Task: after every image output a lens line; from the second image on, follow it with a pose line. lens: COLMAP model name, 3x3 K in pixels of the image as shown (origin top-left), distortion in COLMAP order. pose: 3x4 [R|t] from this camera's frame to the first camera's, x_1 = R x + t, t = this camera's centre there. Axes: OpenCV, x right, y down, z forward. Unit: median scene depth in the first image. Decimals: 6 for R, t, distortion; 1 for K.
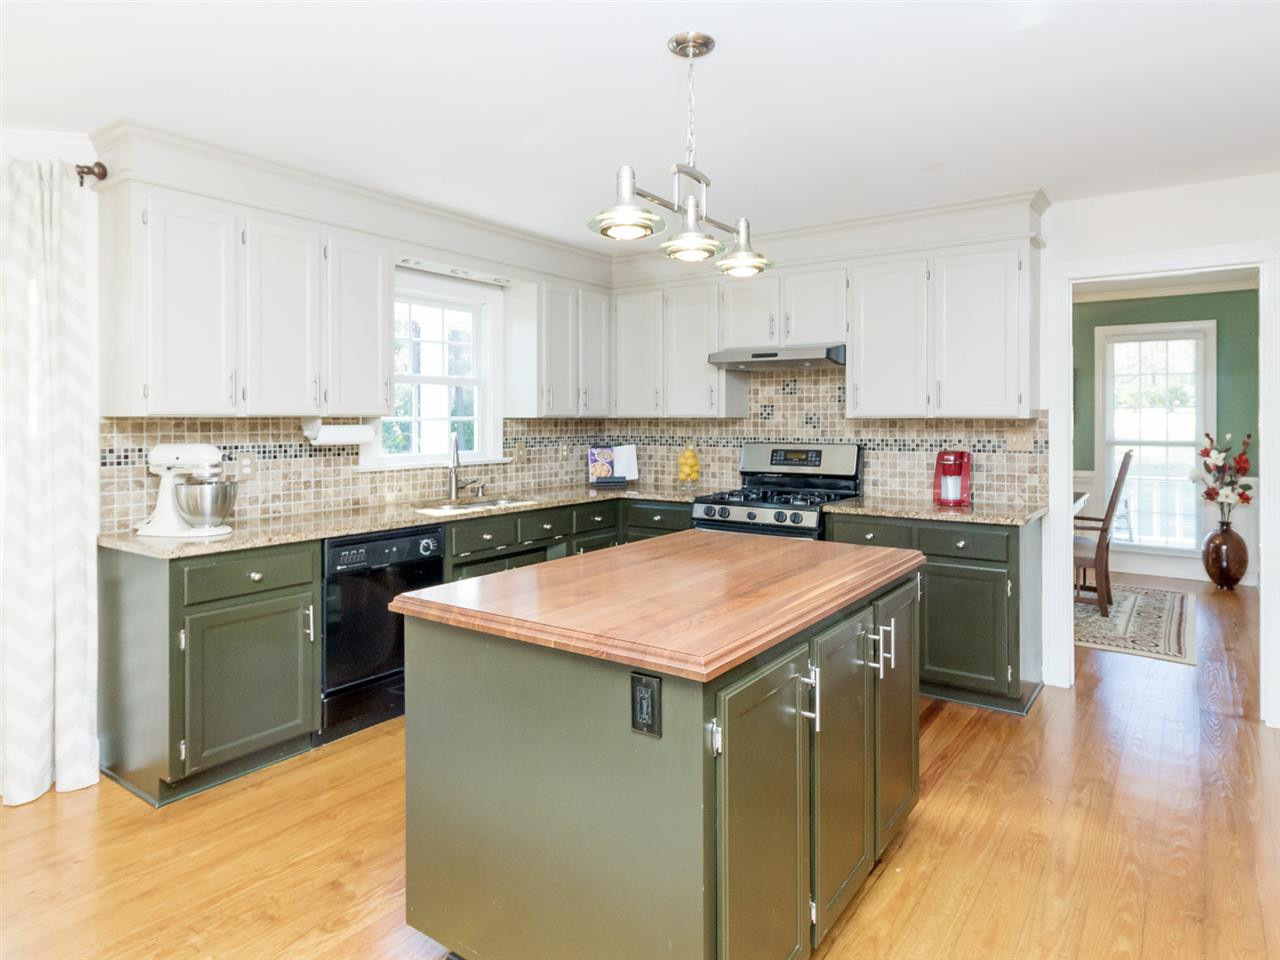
lens RADIAL K [[756.7, 0, 655.5], [0, 756.7, 426.0], [0, 0, 1]] dist [0.005219, 0.001693]
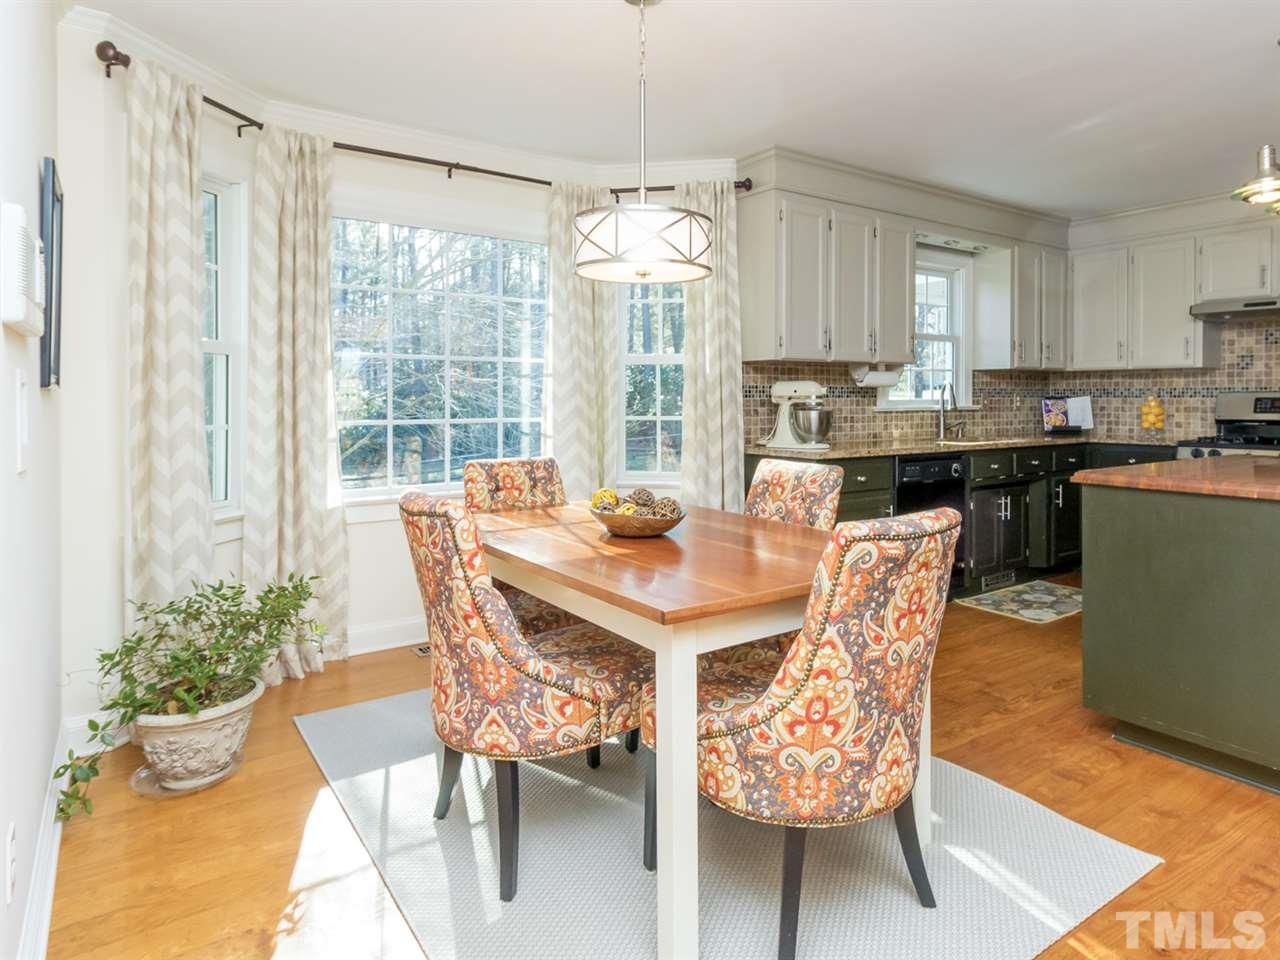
lens RADIAL K [[782.9, 0, 694.9], [0, 782.9, 405.1], [0, 0, 1]] dist [0.002618, 0.000366]
pose [[0.946857, 0.003630, -0.321635, -0.226083], [-0.003099, 0.999993, 0.002164, 0.041863], [0.321640, -0.001052, 0.946861, -0.246855]]
